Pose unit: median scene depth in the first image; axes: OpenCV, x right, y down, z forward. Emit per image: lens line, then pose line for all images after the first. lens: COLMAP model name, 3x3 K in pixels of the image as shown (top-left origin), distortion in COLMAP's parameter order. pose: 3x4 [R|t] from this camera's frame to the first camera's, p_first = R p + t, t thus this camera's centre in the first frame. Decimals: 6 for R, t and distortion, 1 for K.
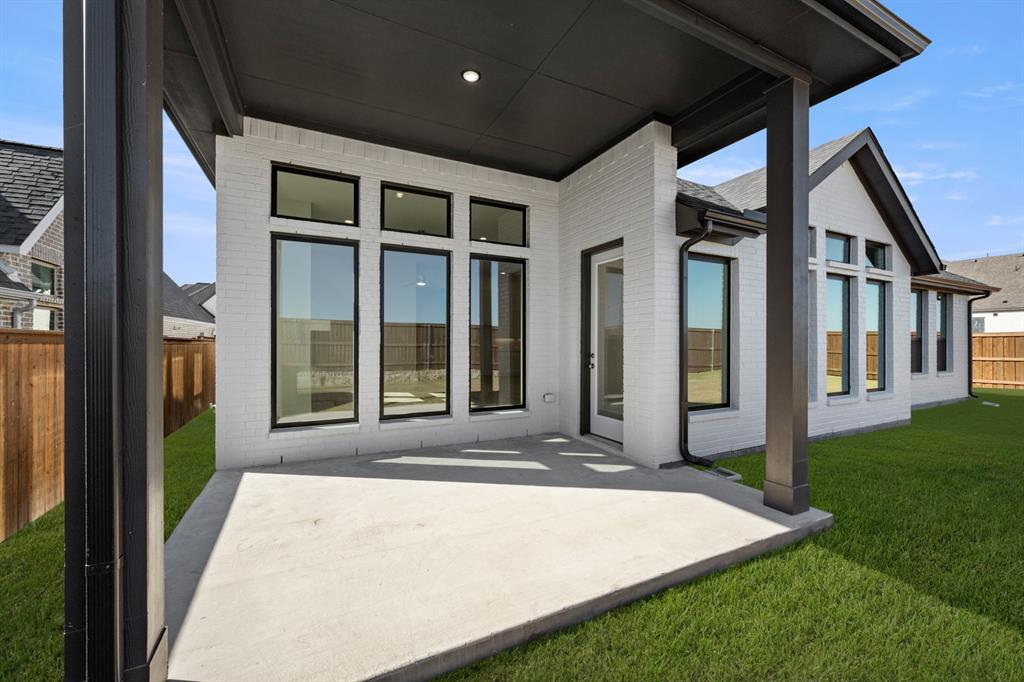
lens RADIAL K [[397.4, 0, 512.0], [0, 397.4, 341.0], [0, 0, 1]] dist [-0.000102, -0.000153]
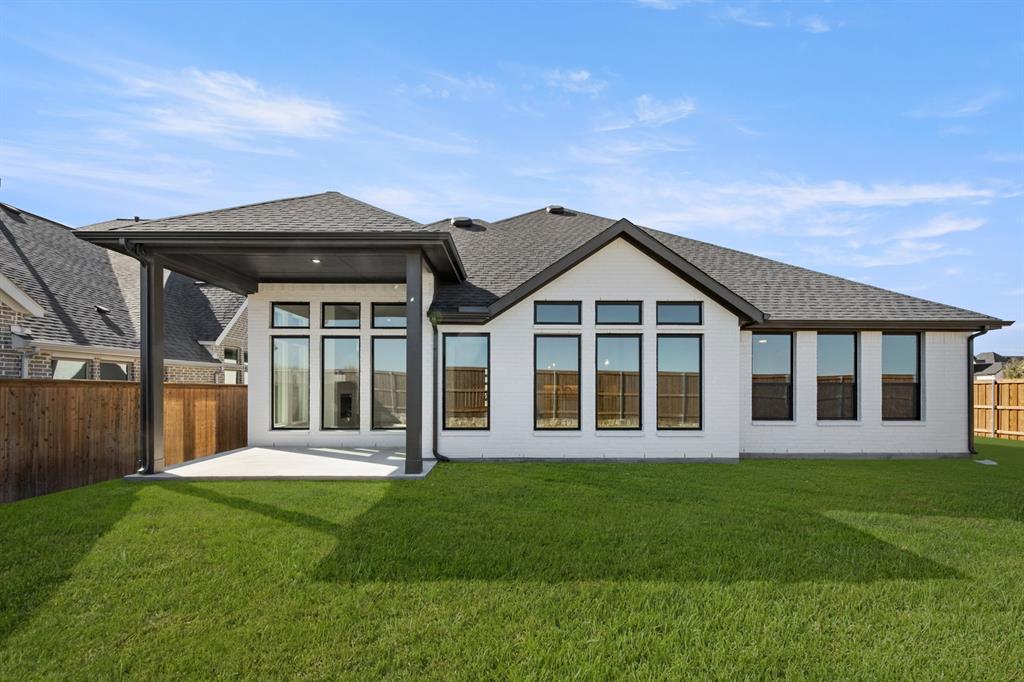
lens RADIAL K [[442.6, 0, 513.7], [0, 442.6, 386.3], [0, 0, 1]] dist [0.000664, 0.000037]
pose [[0.906763, -0.004385, -0.421618, 1.068557], [0.002499, 0.999984, -0.005024, 0.006146], [0.421634, 0.003502, 0.906760, -0.400162]]
